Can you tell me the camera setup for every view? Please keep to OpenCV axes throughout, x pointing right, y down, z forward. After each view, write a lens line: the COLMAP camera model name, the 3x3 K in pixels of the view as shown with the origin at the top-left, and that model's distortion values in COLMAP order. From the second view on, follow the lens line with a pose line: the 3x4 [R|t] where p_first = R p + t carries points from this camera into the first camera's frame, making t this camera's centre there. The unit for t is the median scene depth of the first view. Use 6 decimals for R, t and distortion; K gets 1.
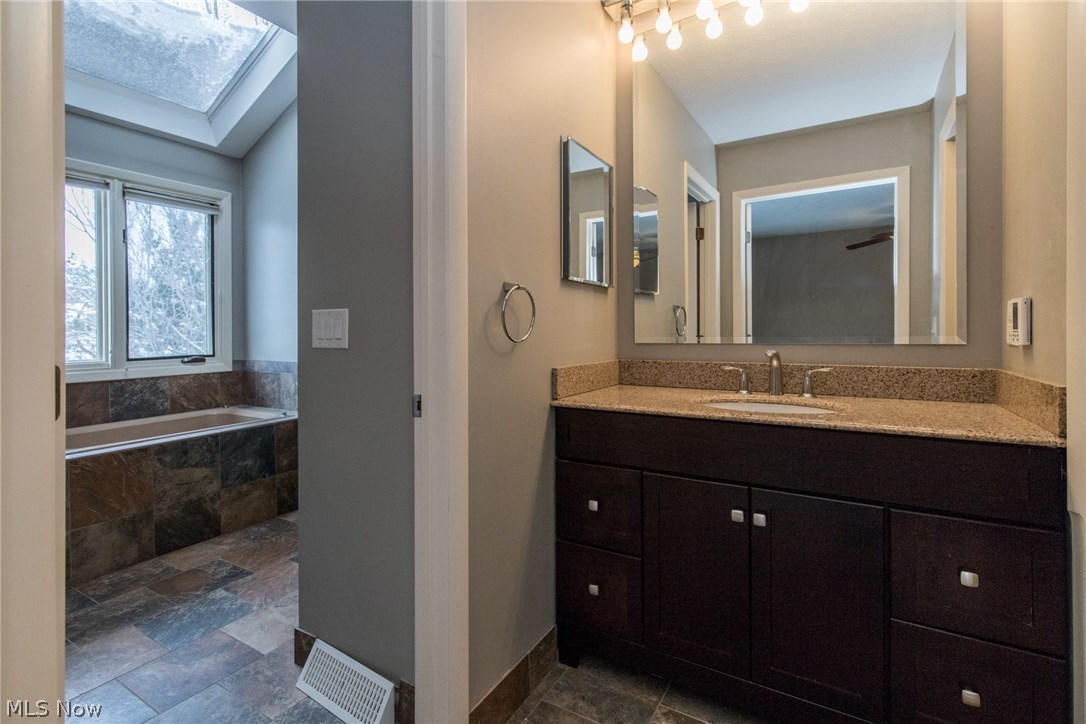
lens RADIAL K [[501.2, 0, 548.4], [0, 501.2, 334.8], [0, 0, 1]] dist [0.001835, 0.000495]
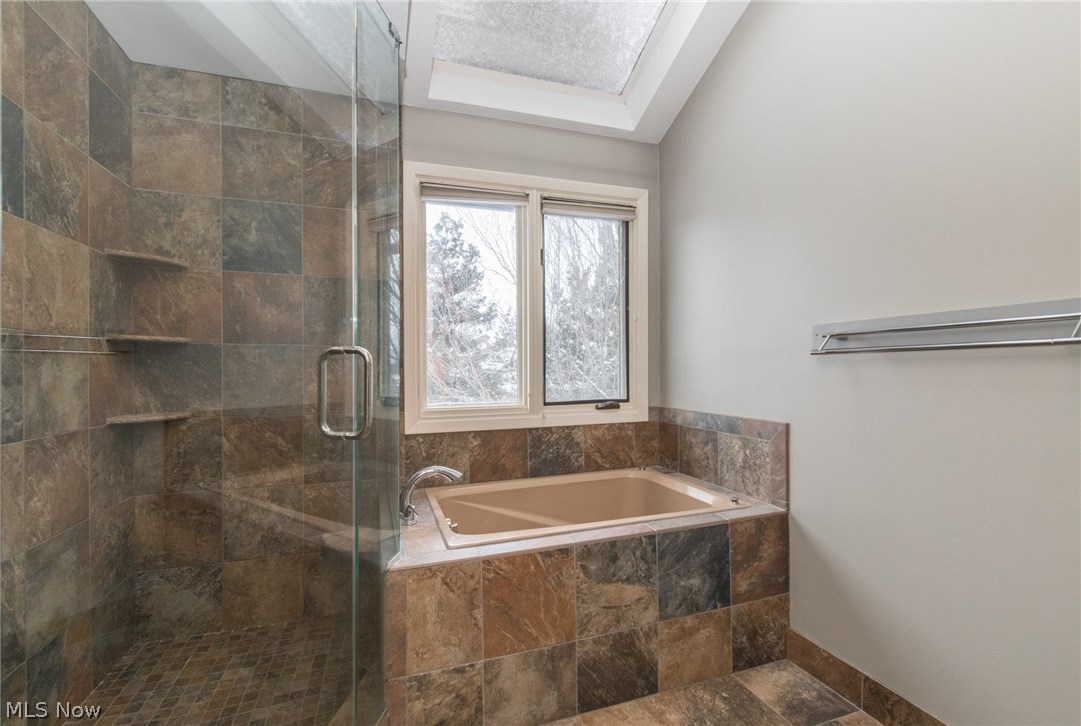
lens RADIAL K [[496.4, 0, 540.5], [0, 496.4, 363.0], [0, 0, 1]] dist [0.001045, 0.000401]
pose [[0.765350, -0.006219, -0.643585, -0.319149], [-0.003159, 0.999905, -0.013419, -0.007184], [0.643607, 0.012303, 0.765257, 0.372009]]
